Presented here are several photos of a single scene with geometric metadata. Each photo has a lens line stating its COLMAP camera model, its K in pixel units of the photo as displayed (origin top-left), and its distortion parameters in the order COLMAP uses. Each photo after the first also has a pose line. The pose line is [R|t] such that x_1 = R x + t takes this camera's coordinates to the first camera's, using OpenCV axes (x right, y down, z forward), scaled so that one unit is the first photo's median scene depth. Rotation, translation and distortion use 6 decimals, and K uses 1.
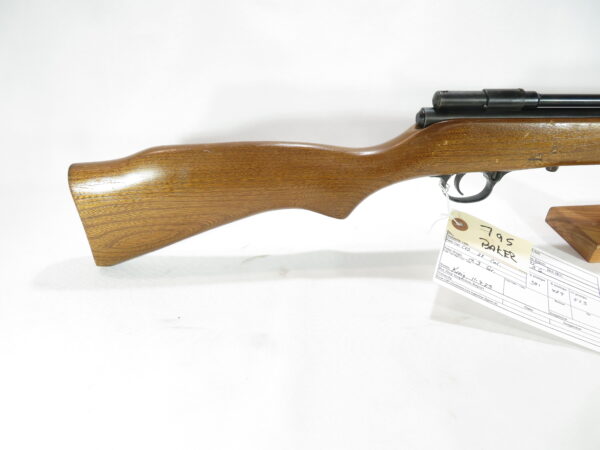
lens RADIAL K [[388.2, 0, 300.0], [0, 388.2, 225.0], [0, 0, 1]] dist [-0.038132, 0.000642]
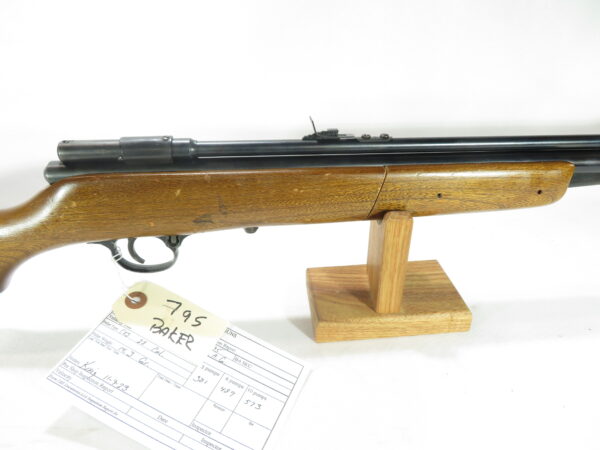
lens RADIAL K [[388.2, 0, 300.0], [0, 388.2, 225.0], [0, 0, 1]] dist [-0.038132, 0.000642]
pose [[0.998190, -0.012054, 0.058927, 0.741786], [0.017153, 0.996077, -0.086807, -0.086403], [-0.057649, 0.087661, 0.994481, 0.170365]]
